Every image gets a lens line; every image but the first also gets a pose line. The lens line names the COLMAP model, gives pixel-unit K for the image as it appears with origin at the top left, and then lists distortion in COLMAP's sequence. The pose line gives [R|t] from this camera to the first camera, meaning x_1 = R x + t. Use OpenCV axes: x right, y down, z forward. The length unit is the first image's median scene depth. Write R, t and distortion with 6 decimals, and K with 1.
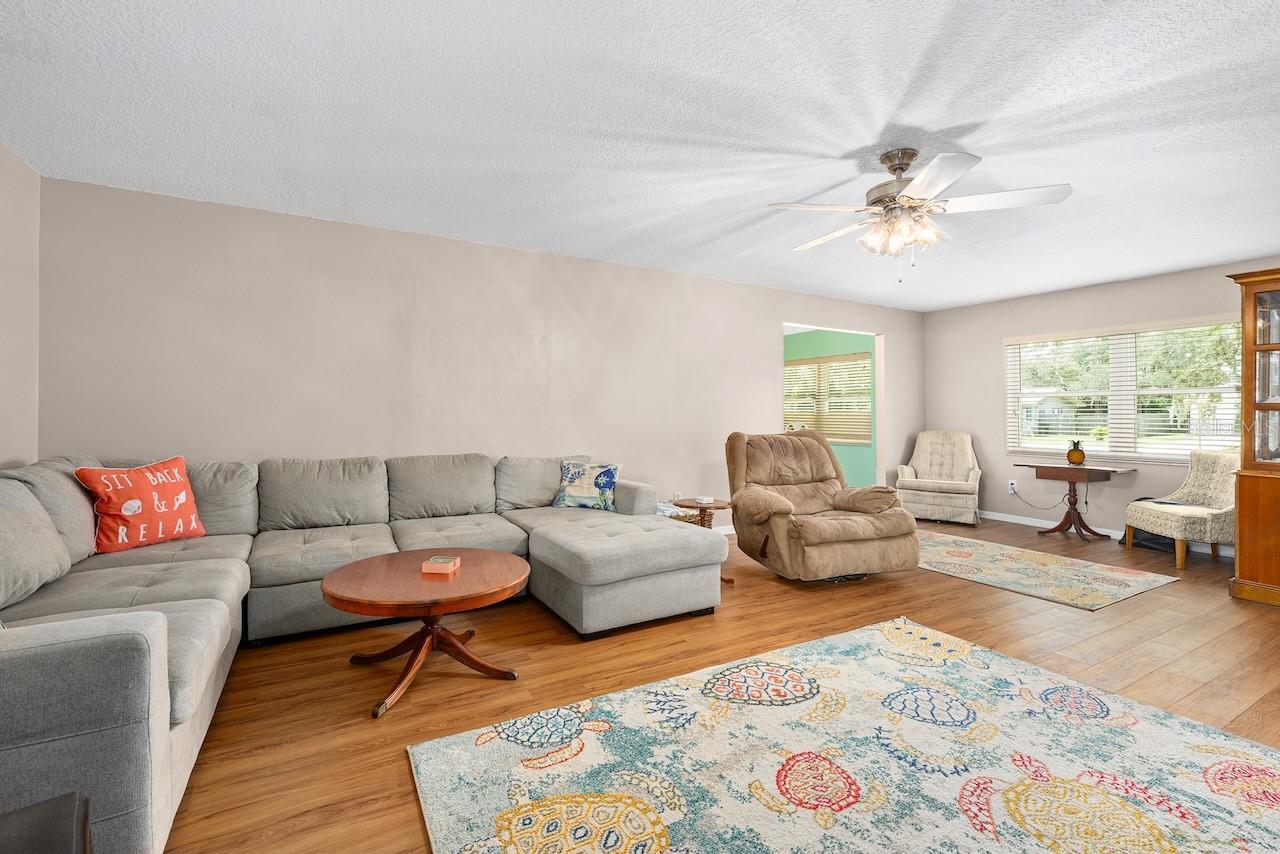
lens RADIAL K [[537.5, 0, 595.2], [0, 537.5, 396.5], [0, 0, 1]] dist [-0.001961, -0.000091]
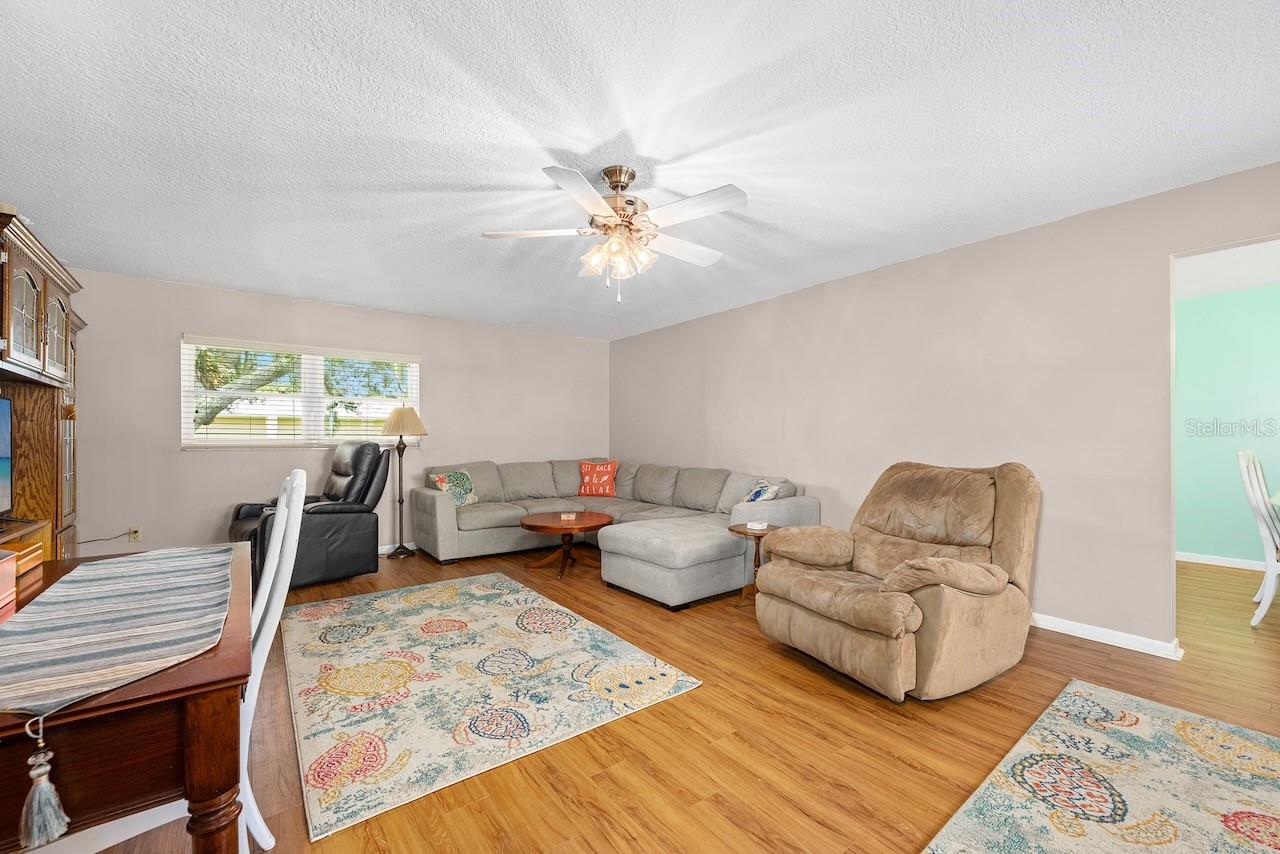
lens RADIAL K [[503.2, 0, 640.0], [0, 503.2, 427.0], [0, 0, 1]] dist [0.000846, -0.000088]
pose [[0.183539, -0.029280, -0.982576, 1.807672], [0.039431, 0.998971, -0.022403, 0.043183], [0.982221, -0.034632, 0.184504, 1.057933]]
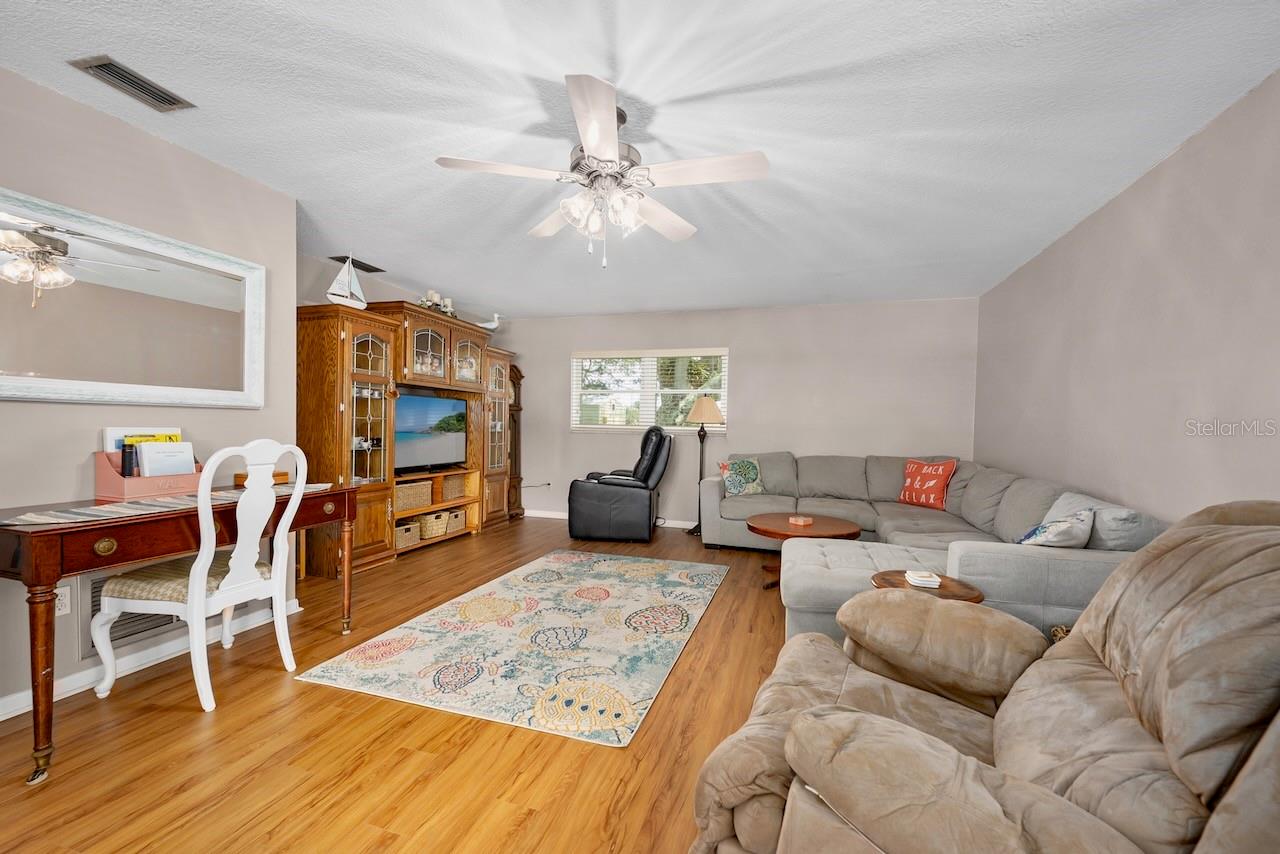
lens RADIAL K [[503.2, 0, 640.0], [0, 503.2, 427.0], [0, 0, 1]] dist [0.000846, -0.000088]
pose [[-0.682021, -0.015110, -0.731176, 1.358166], [0.007033, 0.999605, -0.027217, 0.073176], [0.731299, -0.023705, -0.681645, 1.936733]]
